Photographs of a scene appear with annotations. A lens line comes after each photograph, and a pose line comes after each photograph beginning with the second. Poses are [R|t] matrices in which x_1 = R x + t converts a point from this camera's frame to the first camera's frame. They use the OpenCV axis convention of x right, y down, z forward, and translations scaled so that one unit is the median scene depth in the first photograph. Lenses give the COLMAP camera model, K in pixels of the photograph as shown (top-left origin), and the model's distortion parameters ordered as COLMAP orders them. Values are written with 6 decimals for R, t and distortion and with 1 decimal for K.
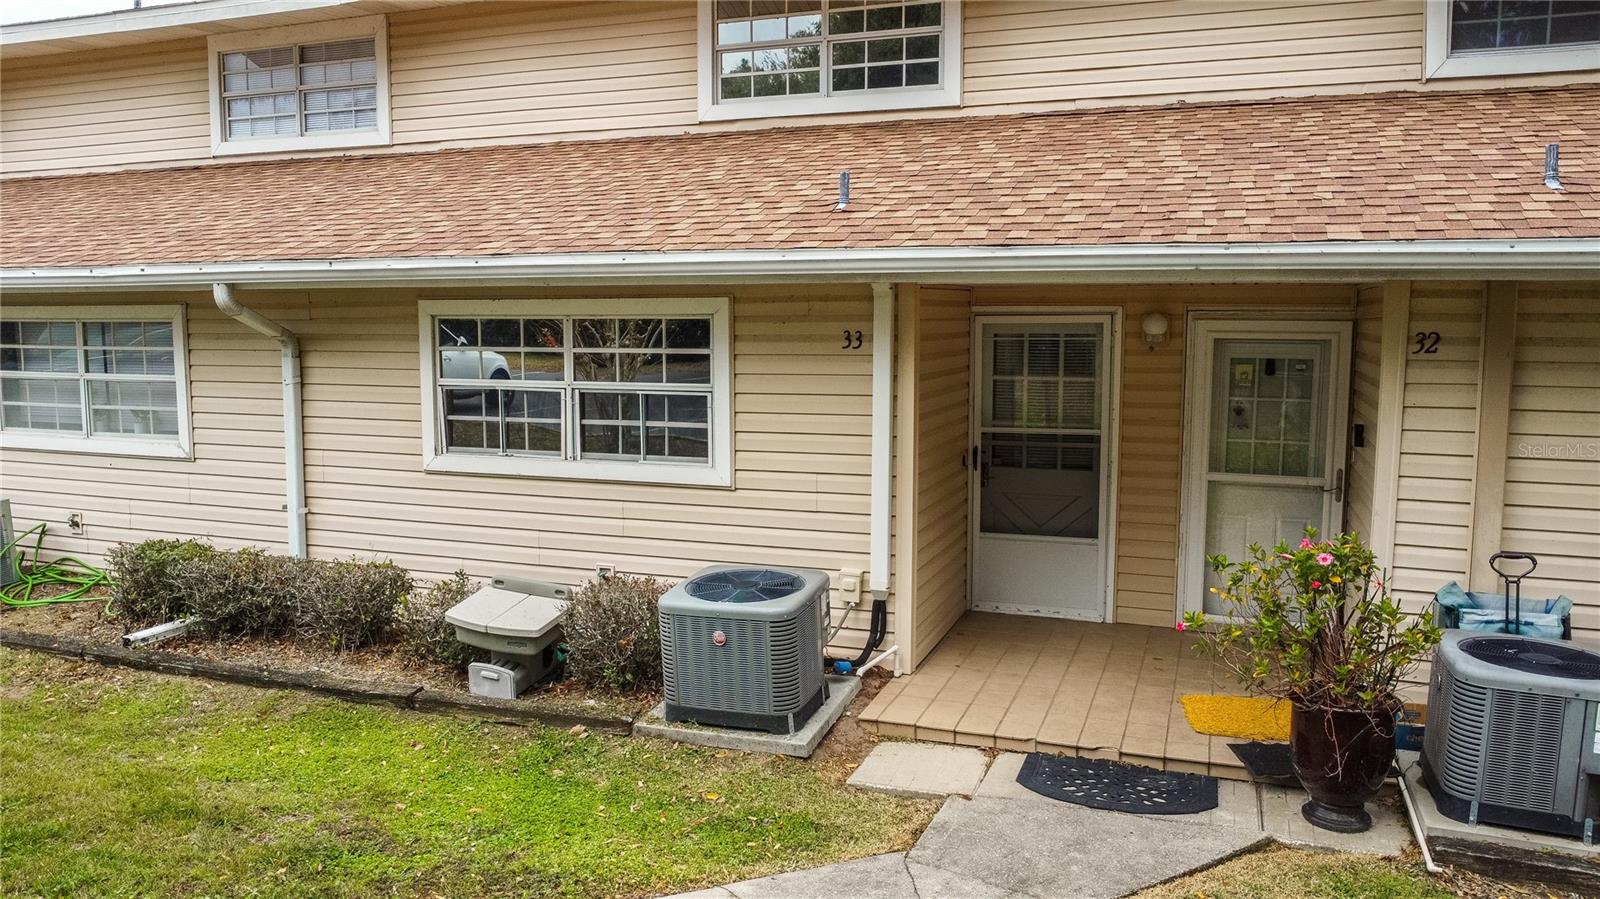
lens RADIAL K [[1166.8, 0, 800.0], [0, 1166.8, 449.5], [0, 0, 1]] dist [-0.029786, -0.005200]
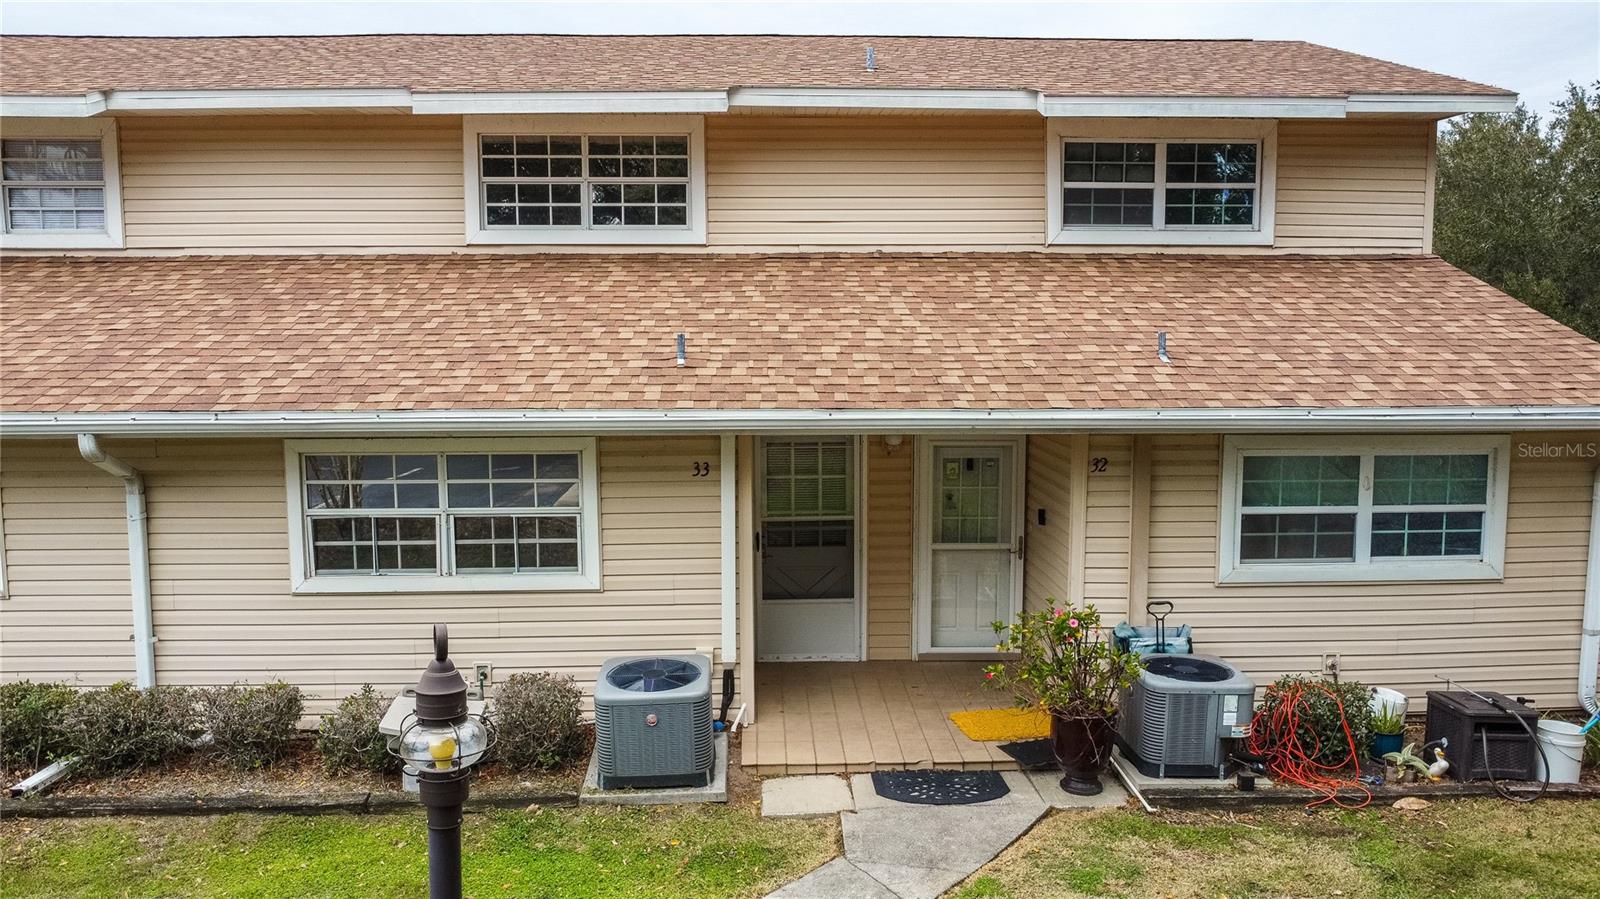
lens RADIAL K [[1166.8, 0, 800.0], [0, 1166.8, 449.5], [0, 0, 1]] dist [-0.029786, -0.005200]
pose [[0.922409, -0.046074, 0.383457, -0.338532], [0.045919, 0.998899, 0.009563, -0.120944], [-0.383476, 0.008786, 0.923509, -0.218081]]
